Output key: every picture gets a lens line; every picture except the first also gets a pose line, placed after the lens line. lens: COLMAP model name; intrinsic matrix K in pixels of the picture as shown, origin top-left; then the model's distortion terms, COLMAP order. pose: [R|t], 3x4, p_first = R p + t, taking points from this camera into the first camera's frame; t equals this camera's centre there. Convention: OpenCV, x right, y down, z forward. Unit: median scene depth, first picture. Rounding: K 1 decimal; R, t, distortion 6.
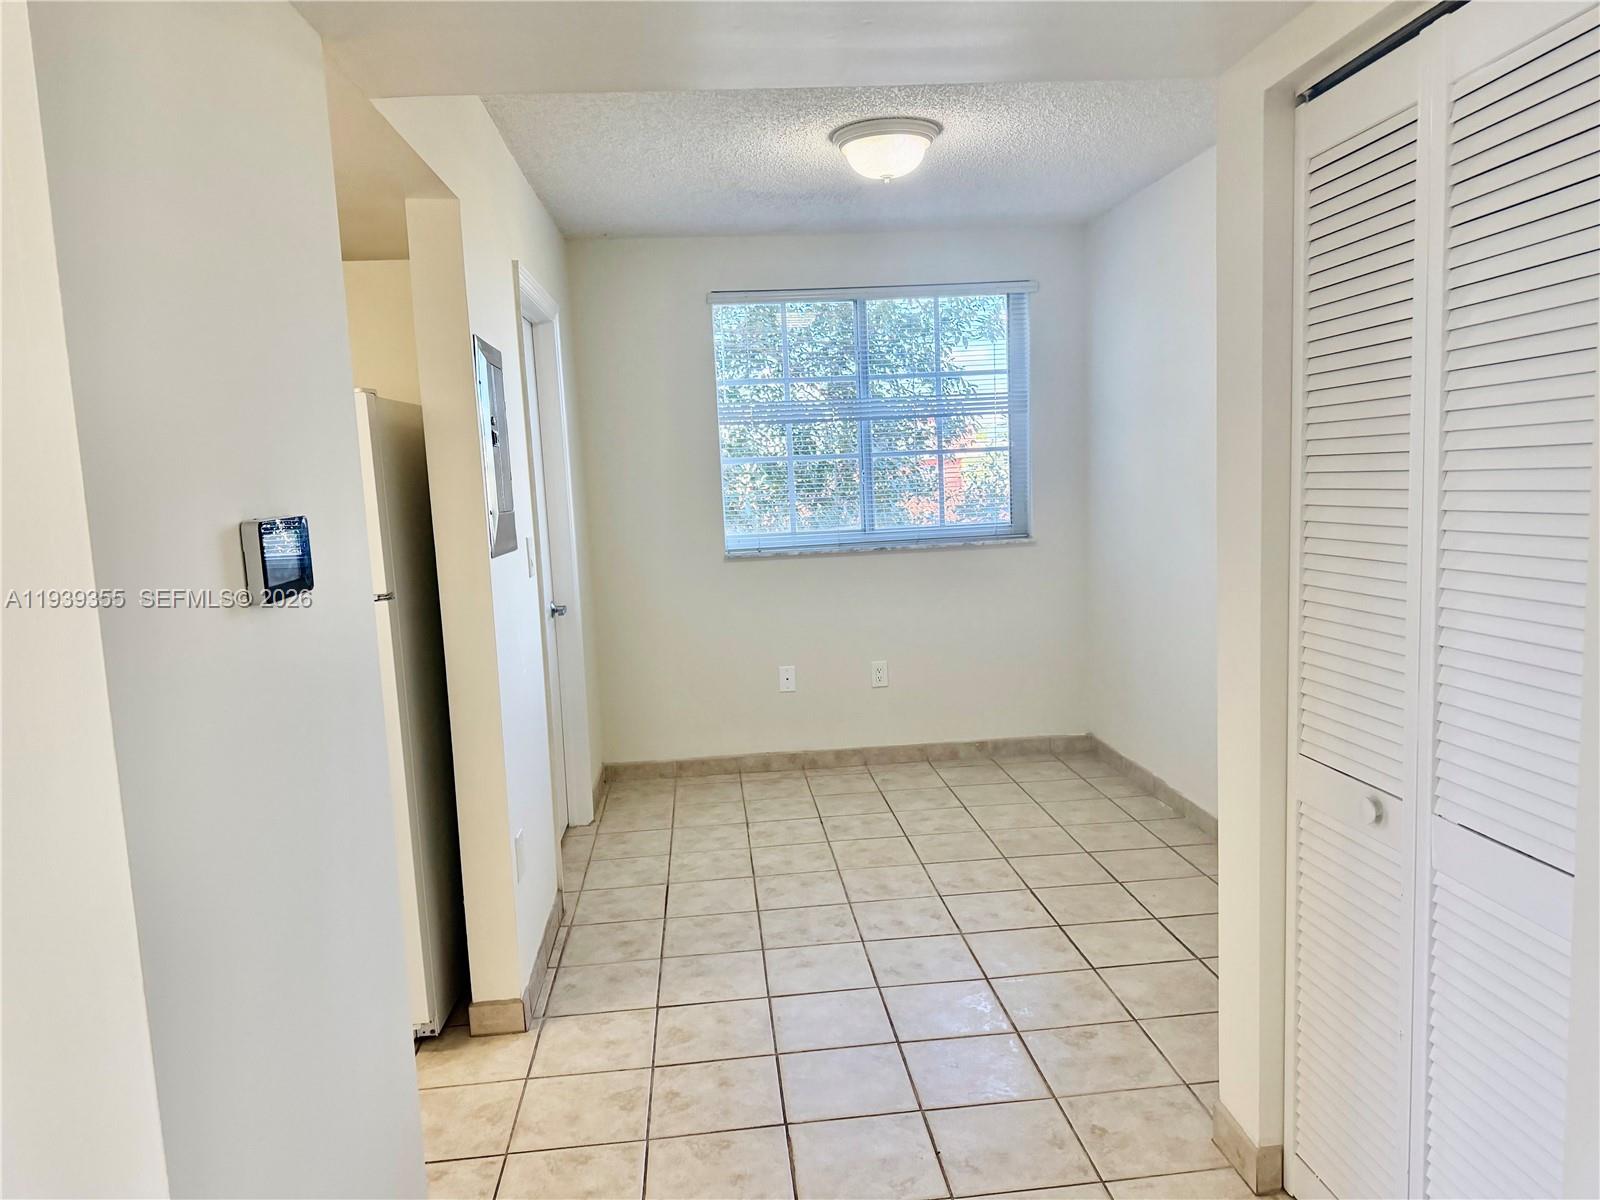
lens RADIAL K [[1143.7, 0, 807.0], [0, 1143.7, 621.1], [0, 0, 1]] dist [0.080361, -0.077081]
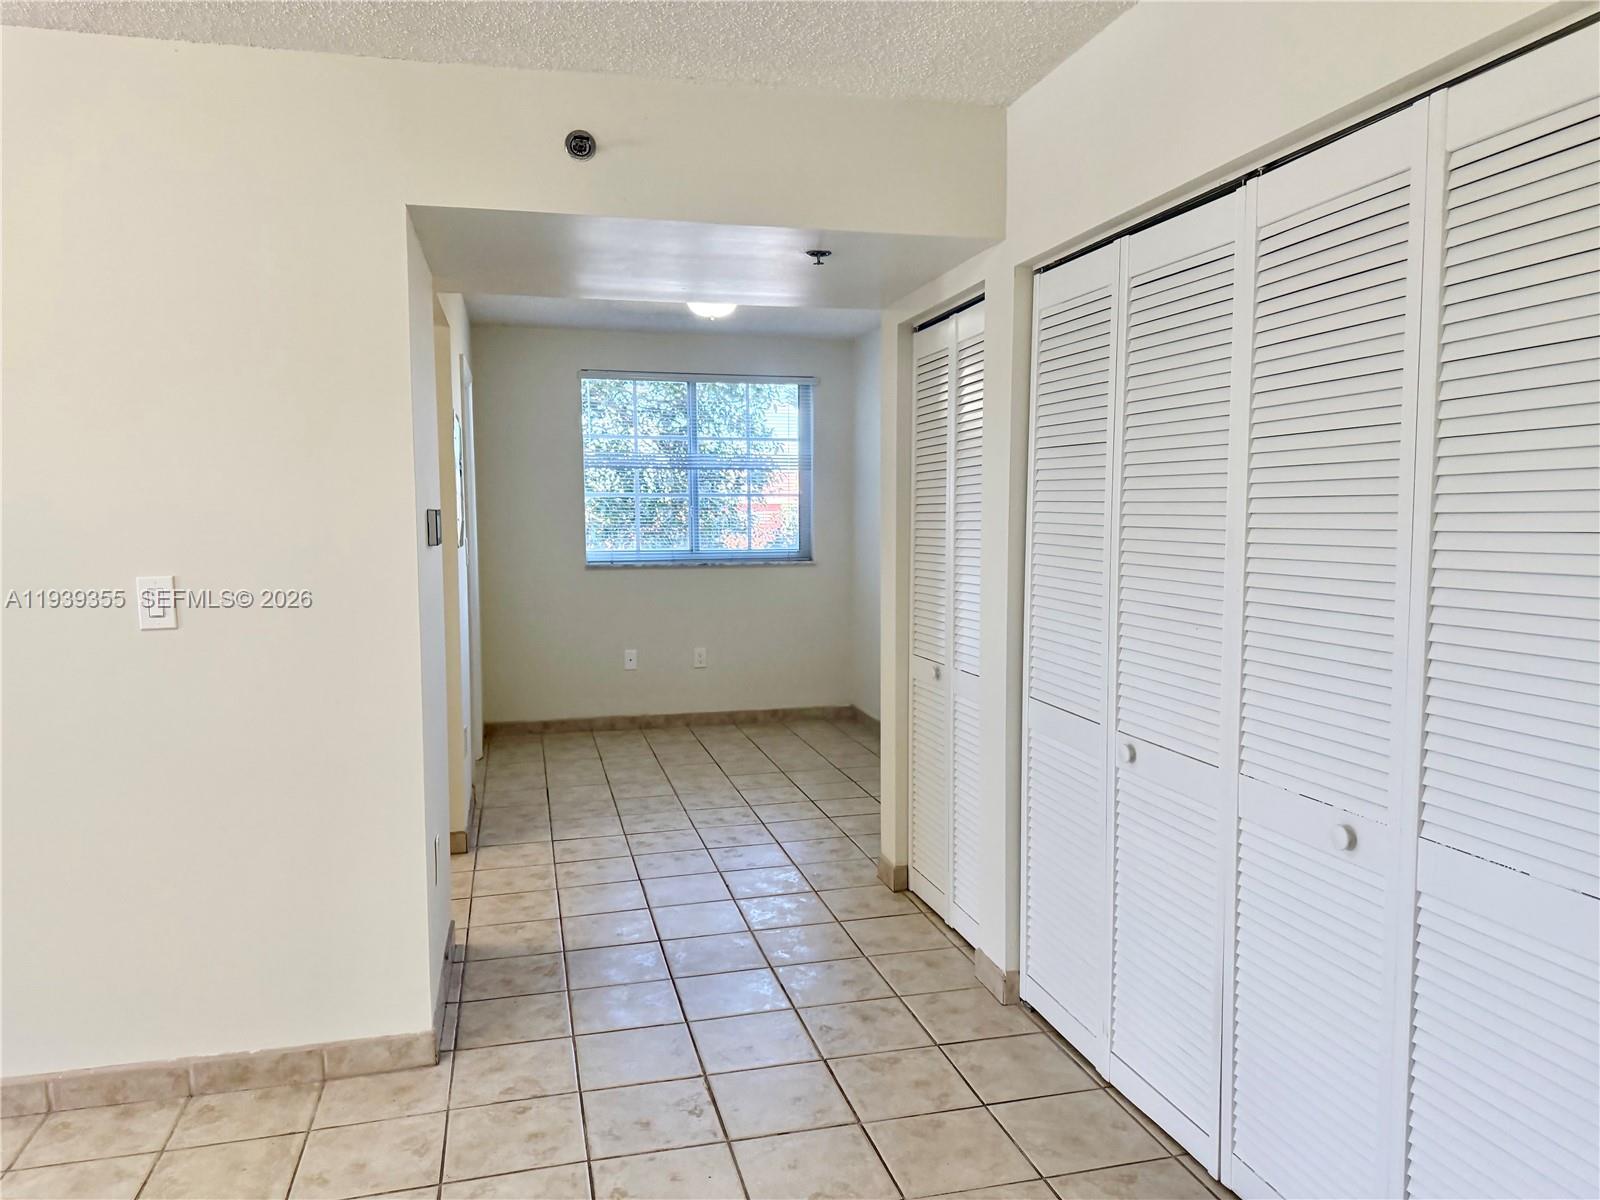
lens RADIAL K [[1143.7, 0, 807.0], [0, 1143.7, 621.1], [0, 0, 1]] dist [0.080361, -0.077081]
pose [[0.987361, 0.026917, 0.156184, -0.023663], [-0.021089, 0.999022, -0.038854, 0.052848], [-0.157078, 0.035069, 0.986963, -0.345657]]
